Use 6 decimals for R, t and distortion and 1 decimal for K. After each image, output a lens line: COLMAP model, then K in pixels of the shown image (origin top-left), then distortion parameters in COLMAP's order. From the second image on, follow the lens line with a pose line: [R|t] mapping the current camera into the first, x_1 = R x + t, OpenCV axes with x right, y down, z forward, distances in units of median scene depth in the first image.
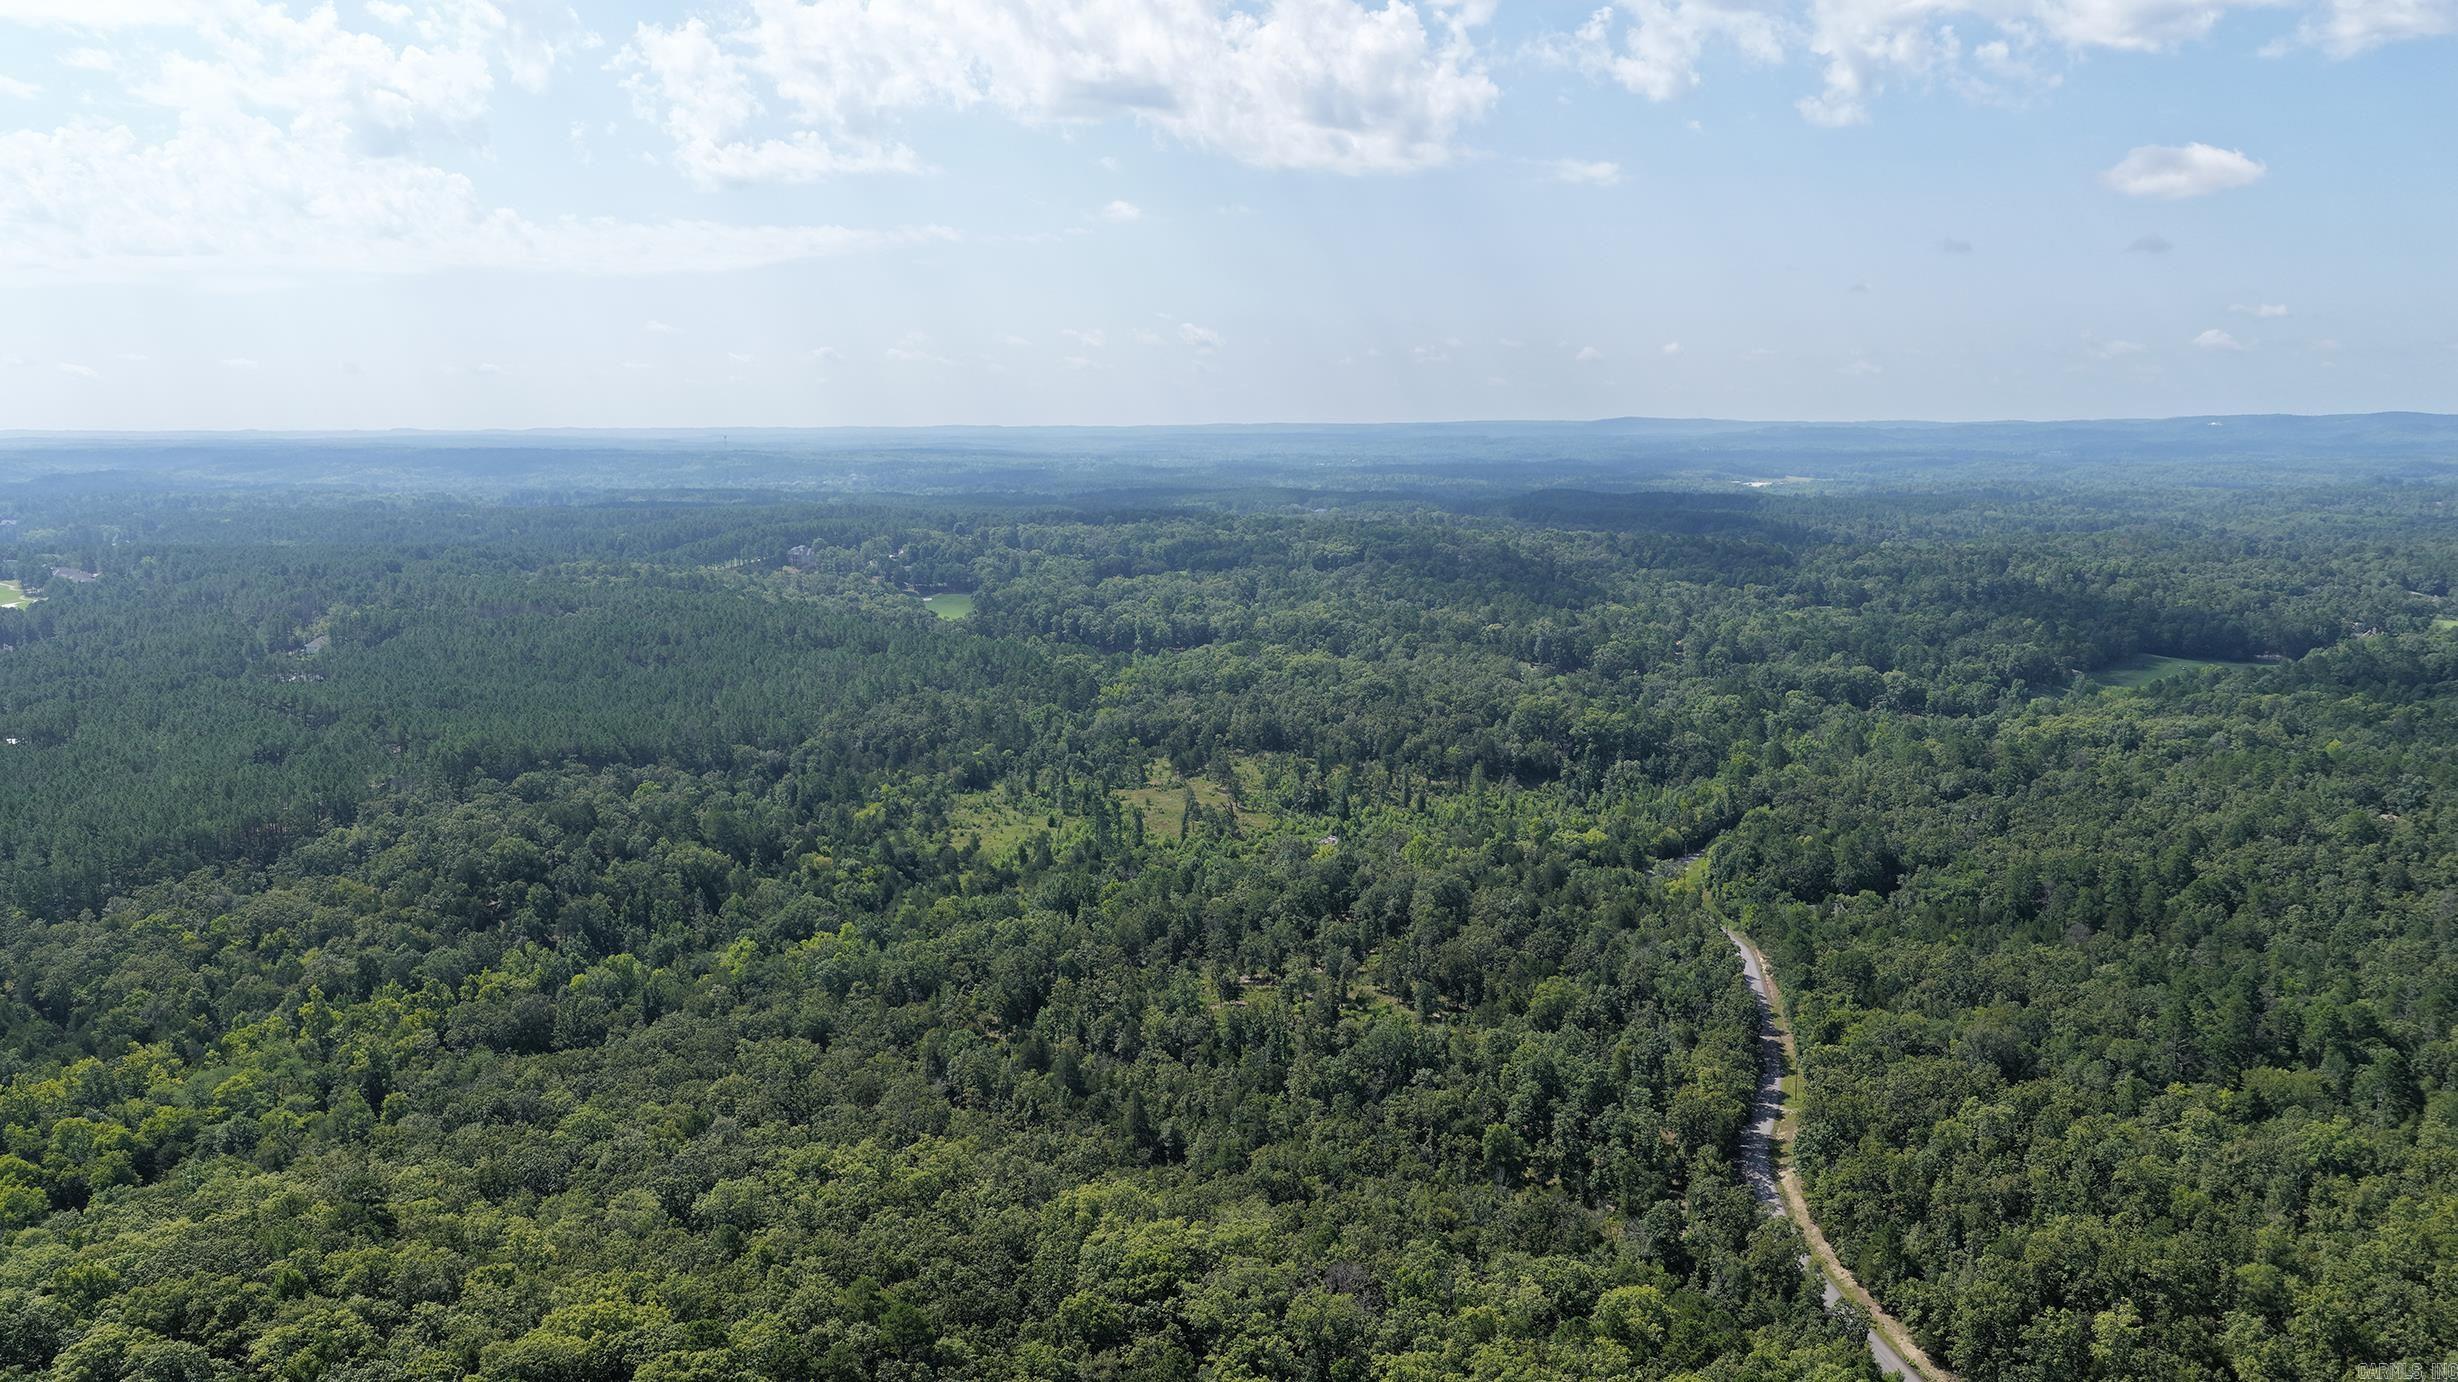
lens RADIAL K [[2063.8, 0, 1218.7], [0, 2063.8, 728.2], [0, 0, 1]] dist [-0.010147, 0.004138]
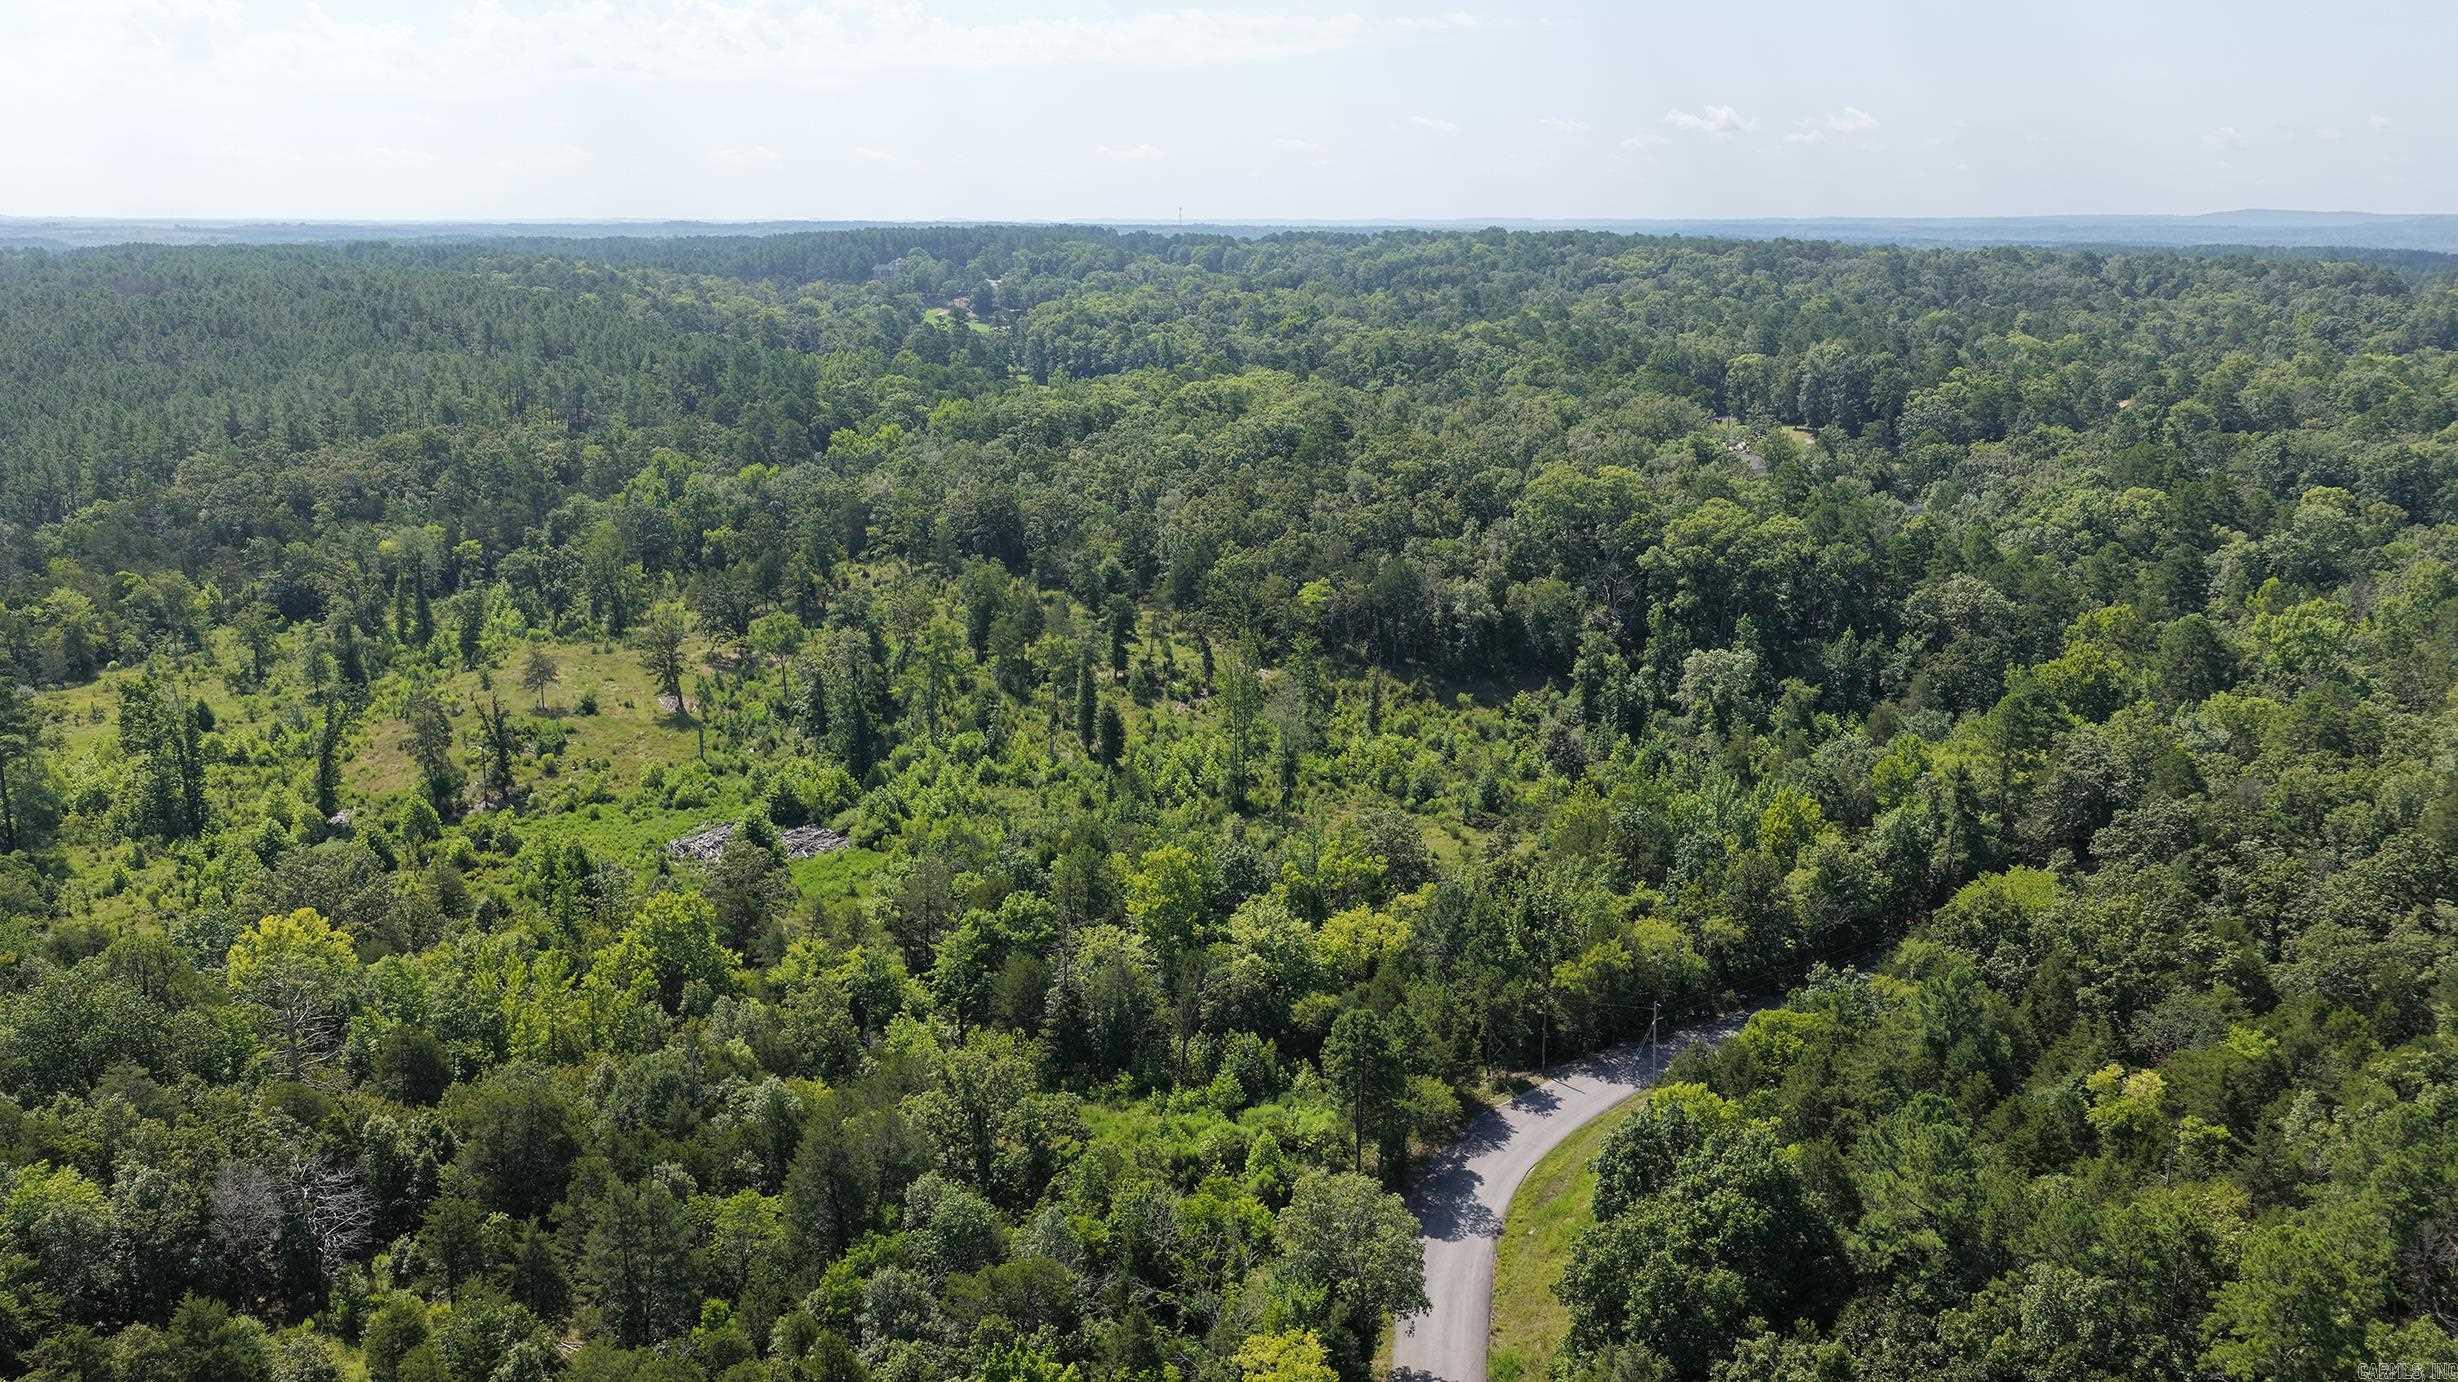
lens RADIAL K [[2049.7, 0, 1223.8], [0, 2049.7, 683.9], [0, 0, 1]] dist [-0.017677, 0.059358]
pose [[0.964864, 0.064105, -0.254811, 0.152085], [-0.045306, 0.995846, 0.078978, -0.001299], [0.258816, -0.064659, 0.963760, 0.478296]]
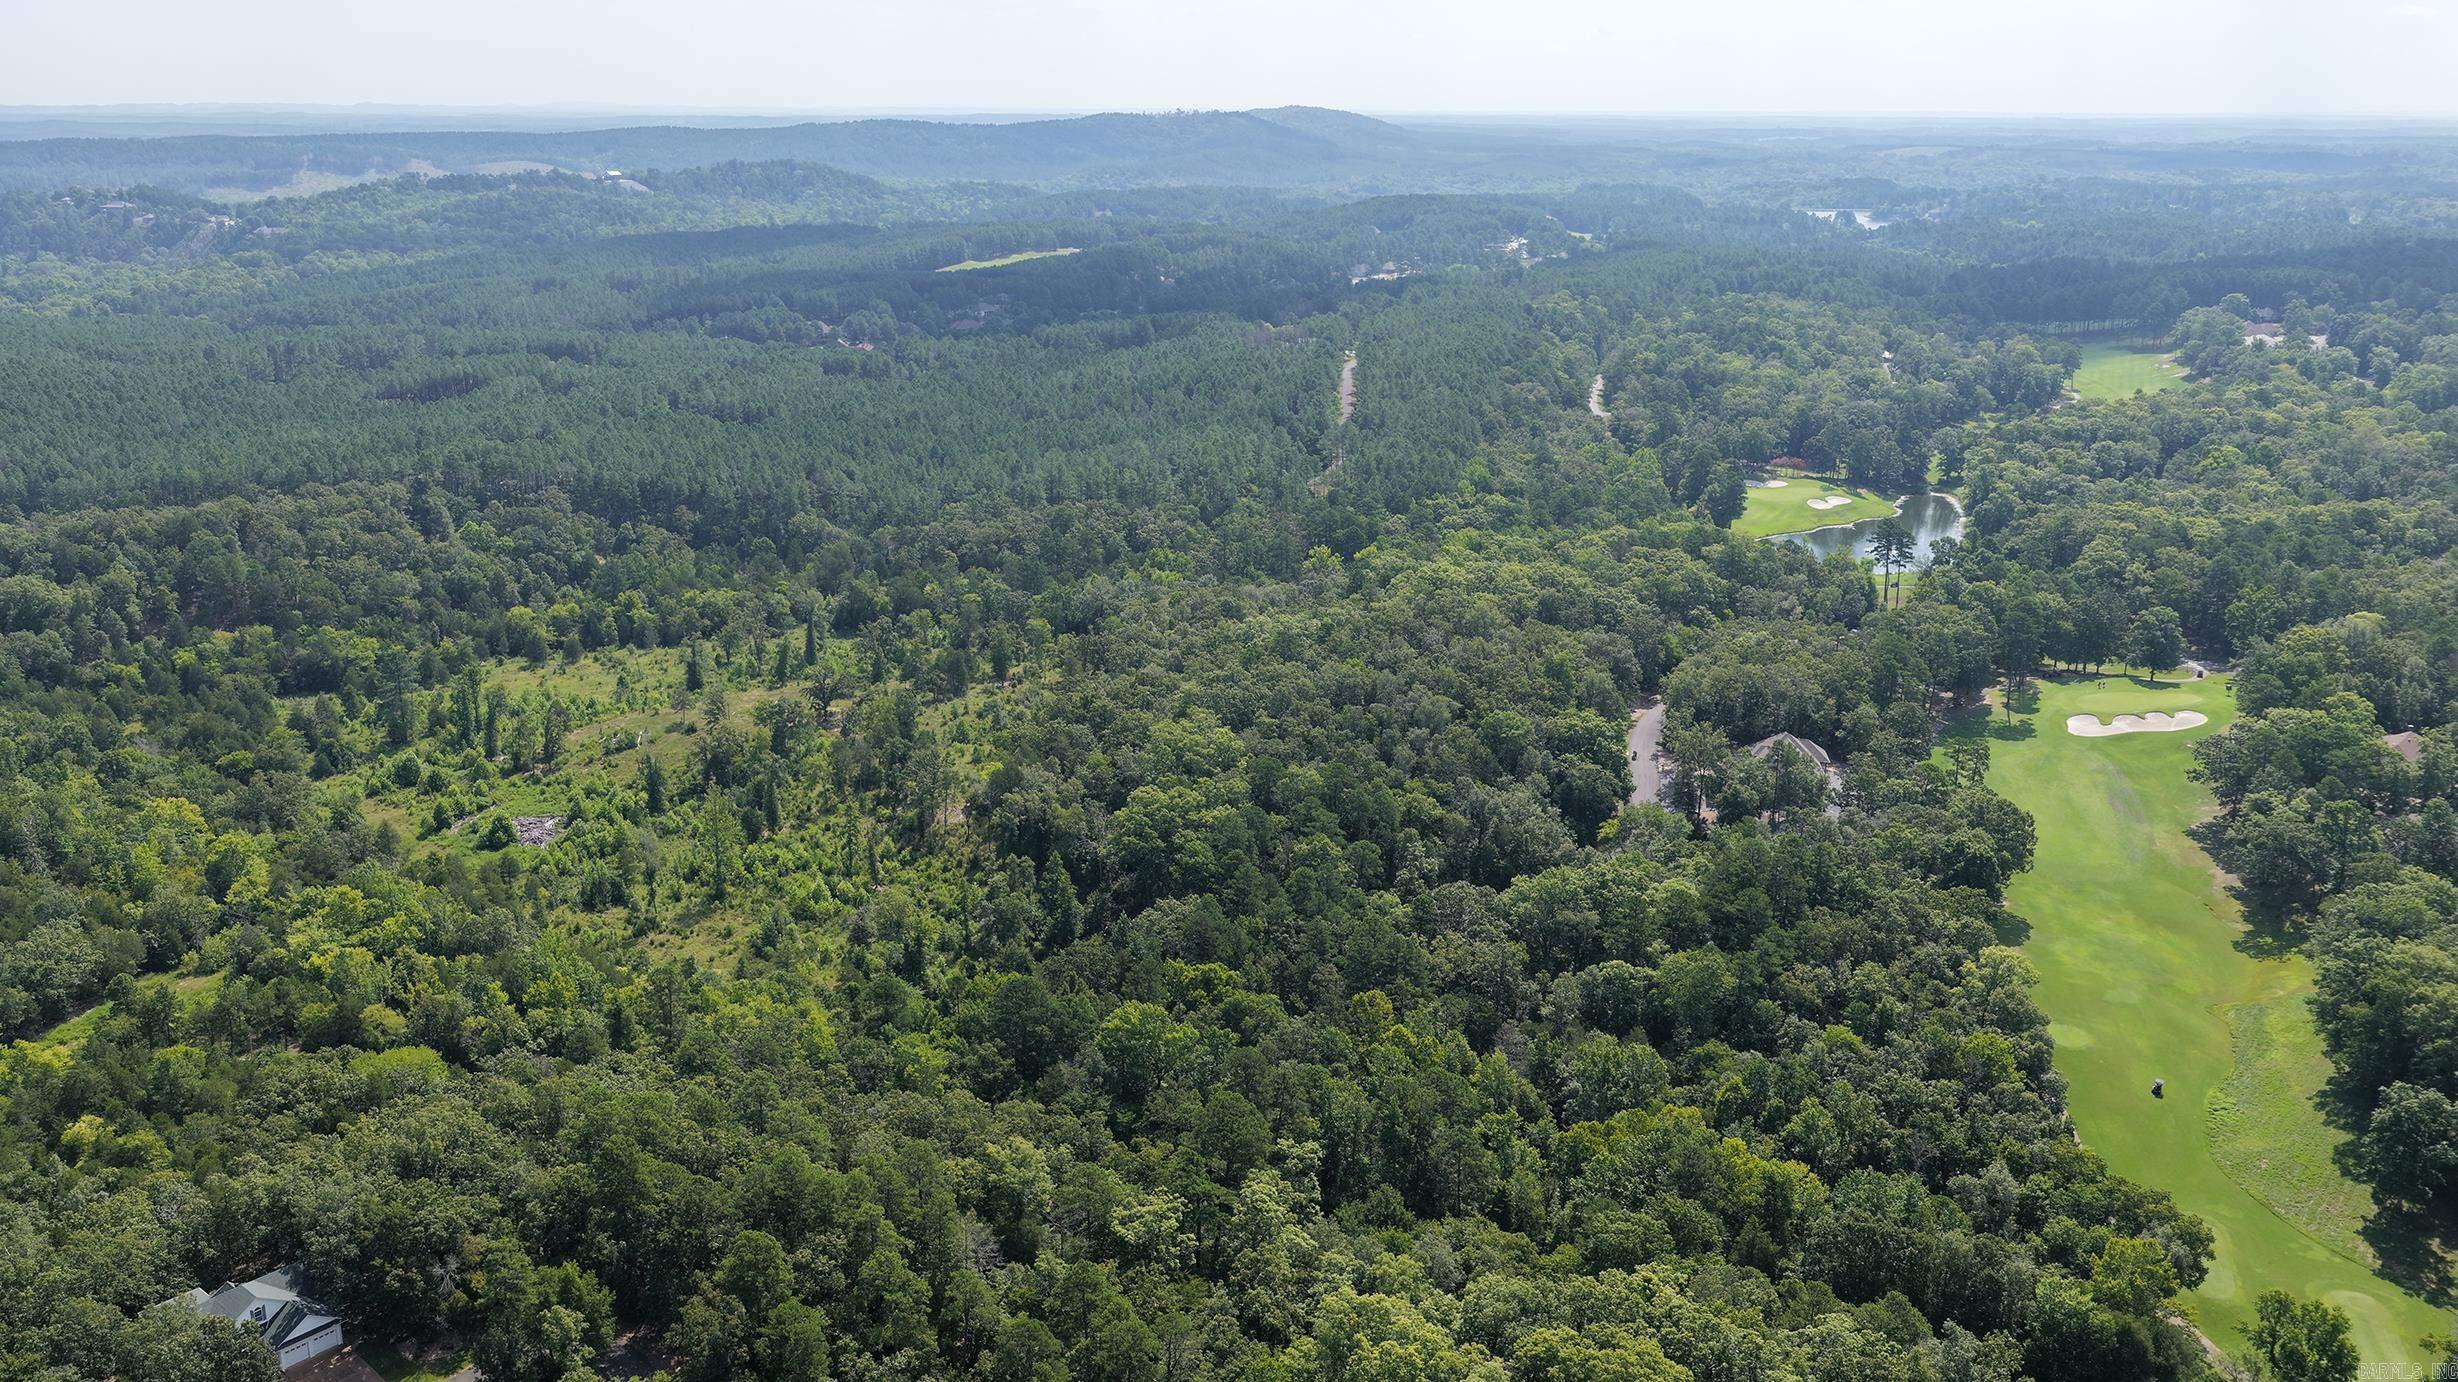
lens RADIAL K [[2047.6, 0, 1235.2], [0, 2047.6, 685.4], [0, 0, 1]] dist [-0.006715, 0.020163]
pose [[0.371569, 0.258036, -0.891826, 0.459109], [-0.141107, 0.965136, 0.220456, -0.102805], [0.917619, 0.043928, 0.395025, 0.655092]]
